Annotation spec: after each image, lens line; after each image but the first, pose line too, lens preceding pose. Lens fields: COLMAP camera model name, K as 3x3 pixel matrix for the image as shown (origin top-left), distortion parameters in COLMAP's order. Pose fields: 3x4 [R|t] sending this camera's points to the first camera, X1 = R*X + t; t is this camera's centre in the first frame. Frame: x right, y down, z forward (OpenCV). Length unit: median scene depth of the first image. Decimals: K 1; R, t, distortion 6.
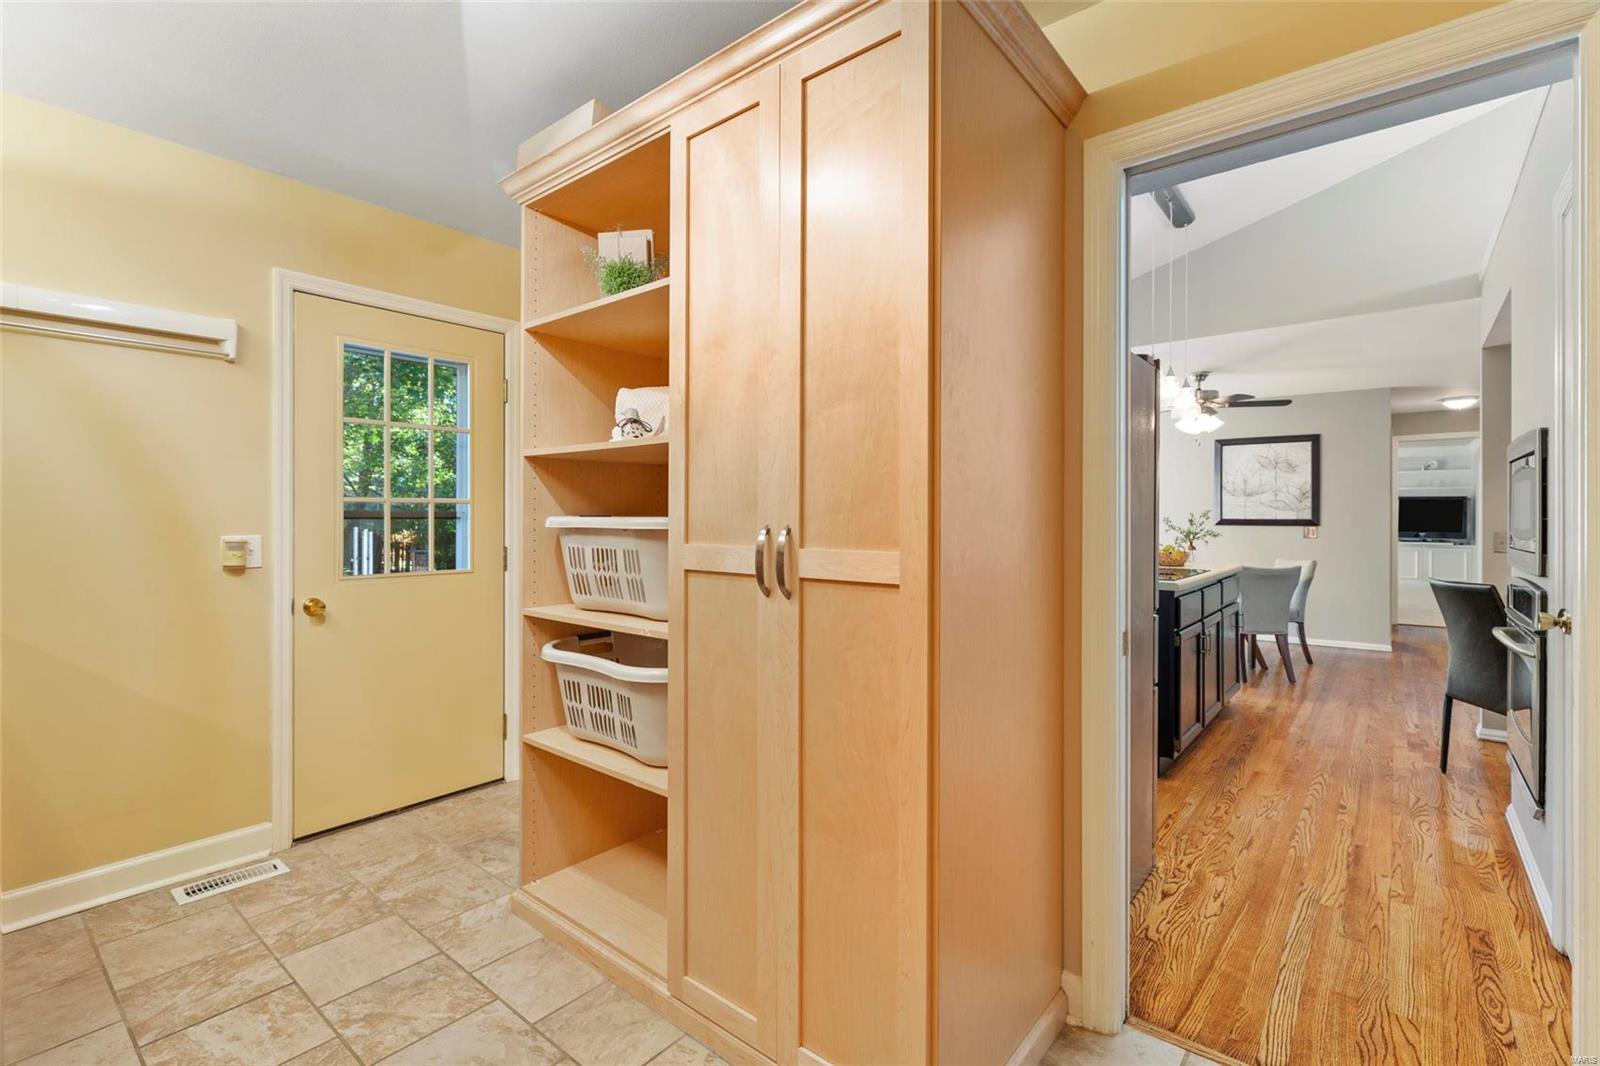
lens RADIAL K [[721.0, 0, 798.9], [0, 721.0, 524.4], [0, 0, 1]] dist [0.014307, -0.000414]
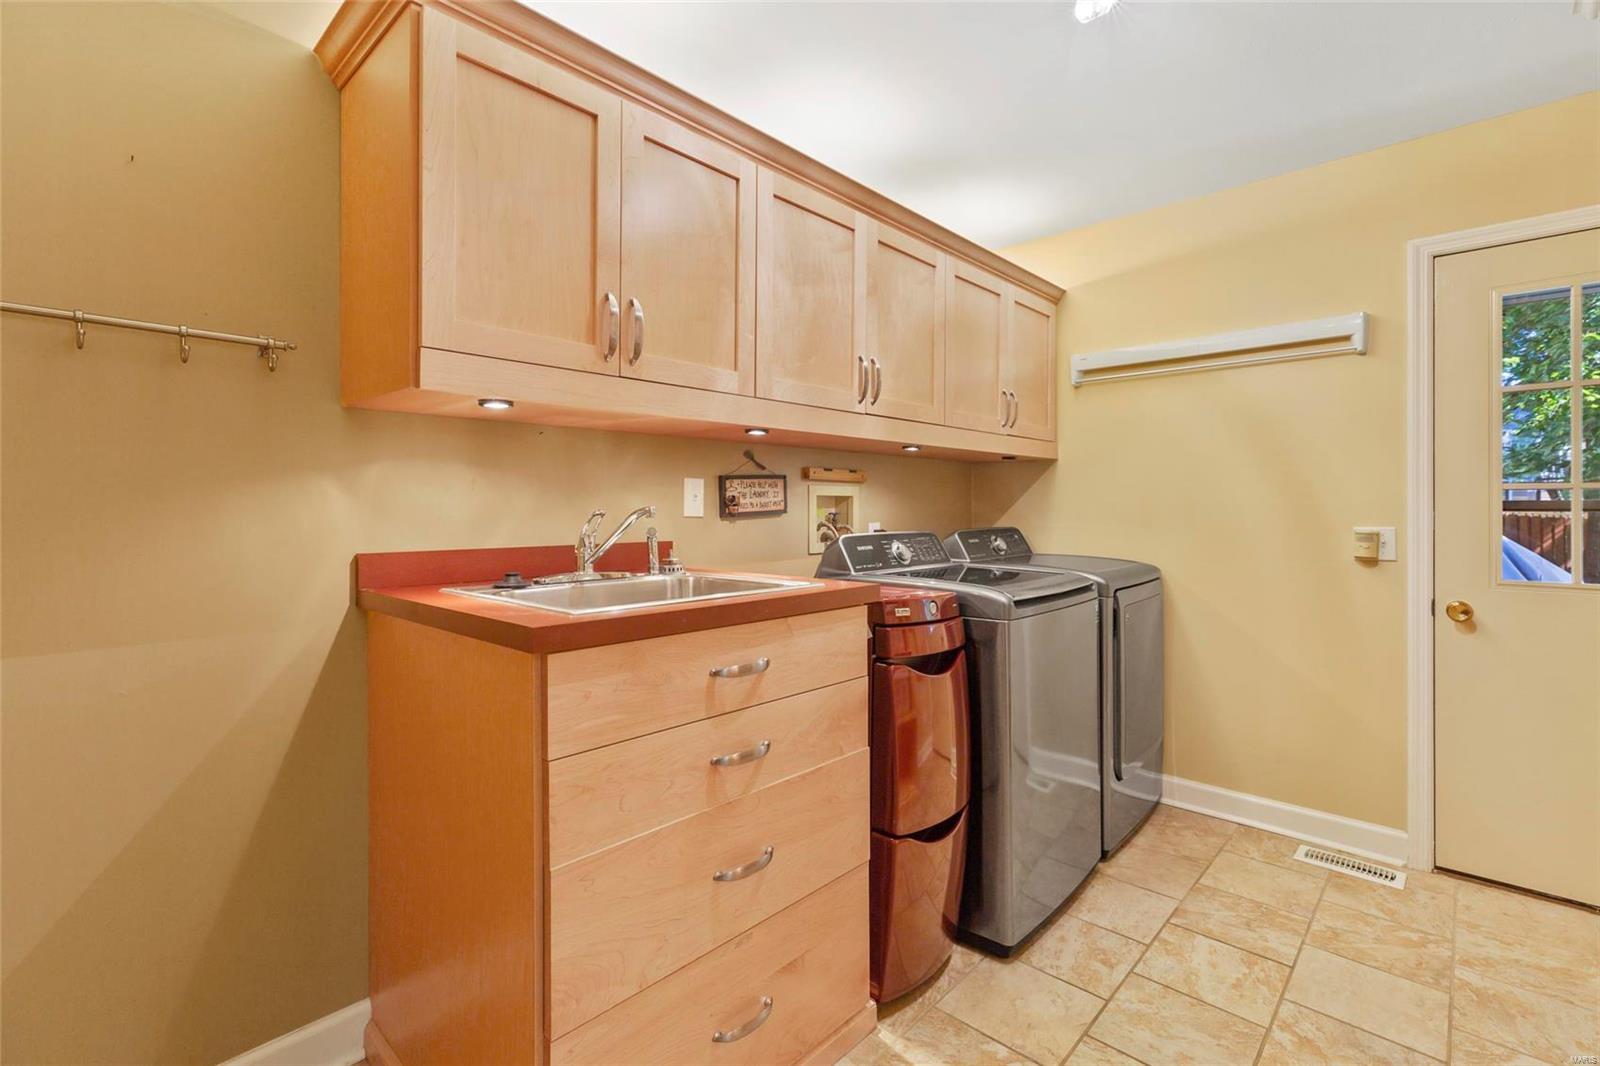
lens RADIAL K [[721.0, 0, 798.6], [0, 721.0, 519.6], [0, 0, 1]] dist [0.014307, -0.000414]
pose [[-0.046612, 0.009366, -0.998869, 0.288247], [-0.006281, 0.999934, 0.009669, 0.000775], [0.998893, 0.006724, -0.046551, 0.299824]]
